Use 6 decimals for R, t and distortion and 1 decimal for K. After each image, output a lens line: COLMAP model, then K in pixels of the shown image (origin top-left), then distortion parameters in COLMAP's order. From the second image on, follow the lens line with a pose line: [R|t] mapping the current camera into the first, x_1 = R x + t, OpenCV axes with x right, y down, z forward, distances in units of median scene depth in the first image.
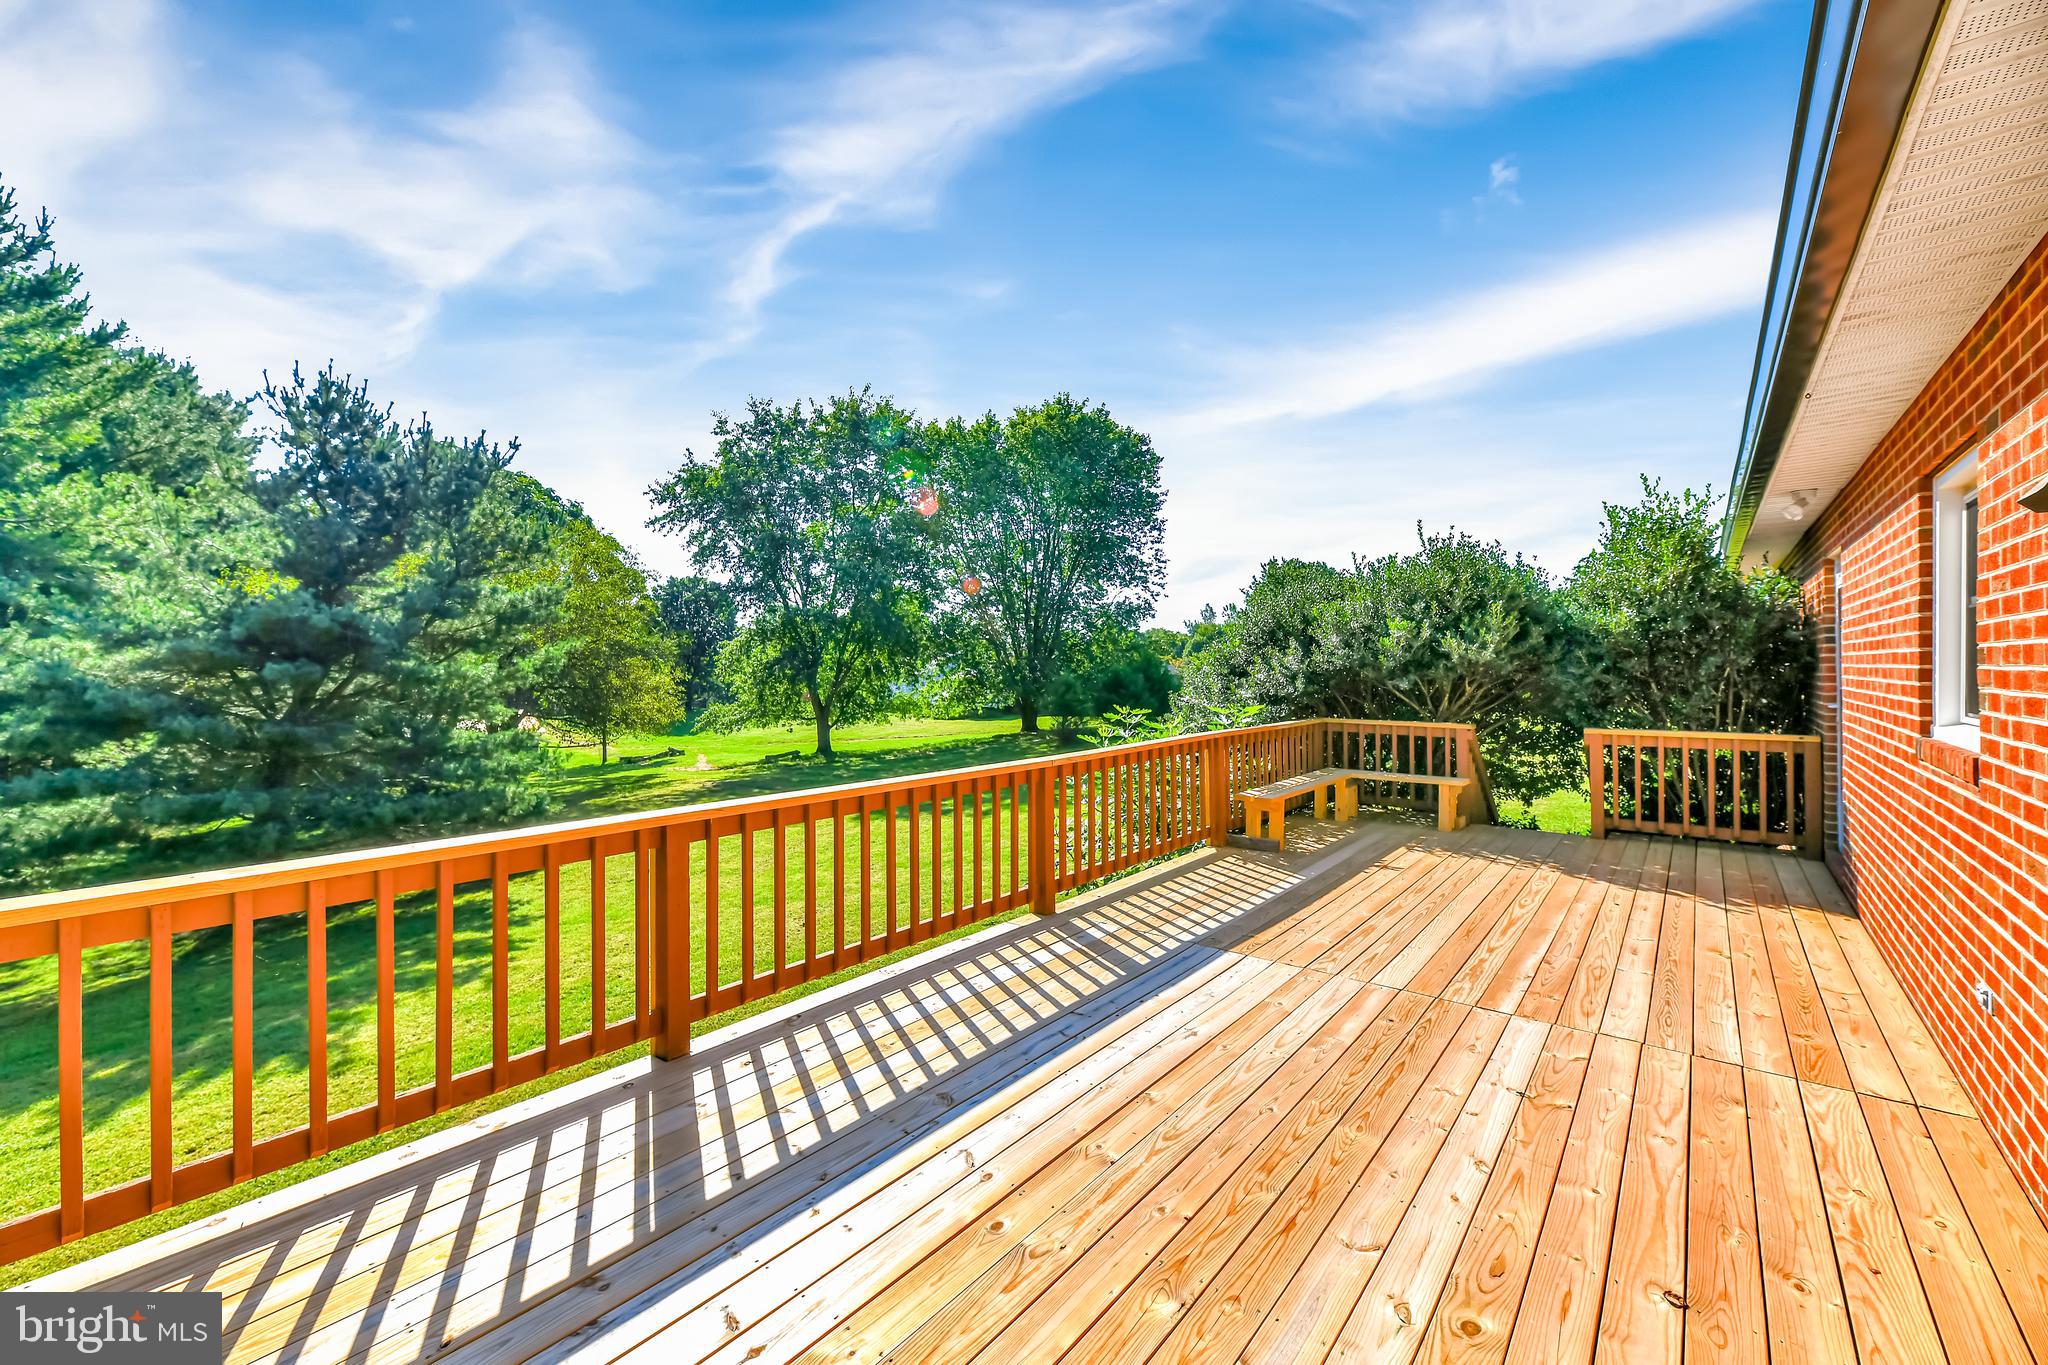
lens RADIAL K [[830.3, 0, 1016.4], [0, 830.3, 673.6], [0, 0, 1]] dist [-0.000008, -0.006328]
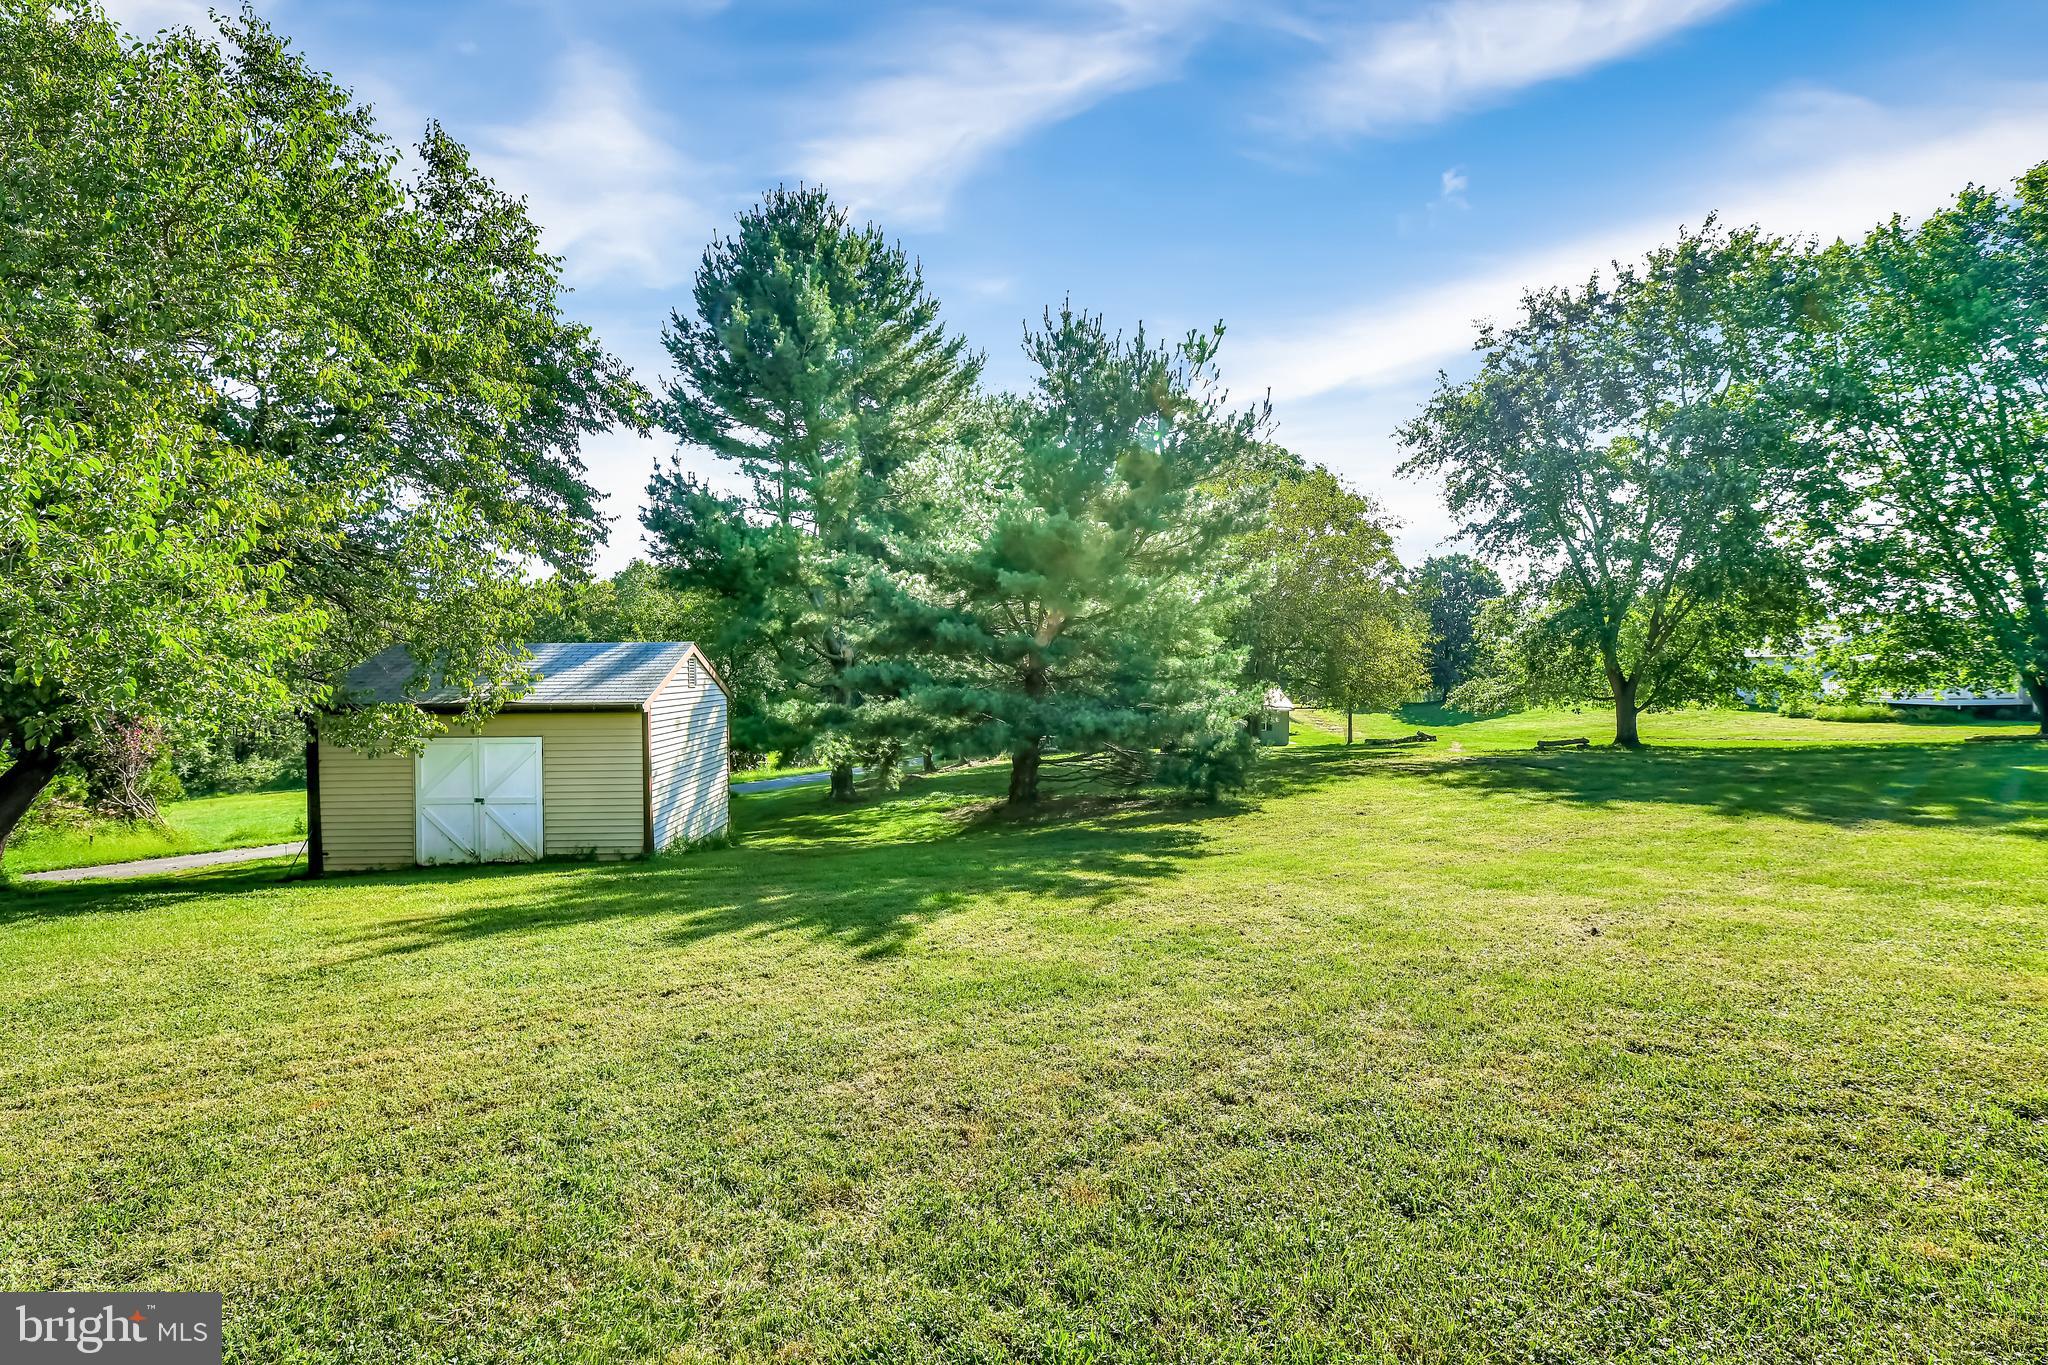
lens RADIAL K [[830.3, 0, 1016.4], [0, 830.3, 673.6], [0, 0, 1]] dist [-0.000008, -0.006328]
pose [[0.651474, 0.013960, -0.758543, -0.029036], [-0.017750, 0.999837, 0.003156, 0.041924], [0.758464, 0.011408, 0.651616, 0.113494]]
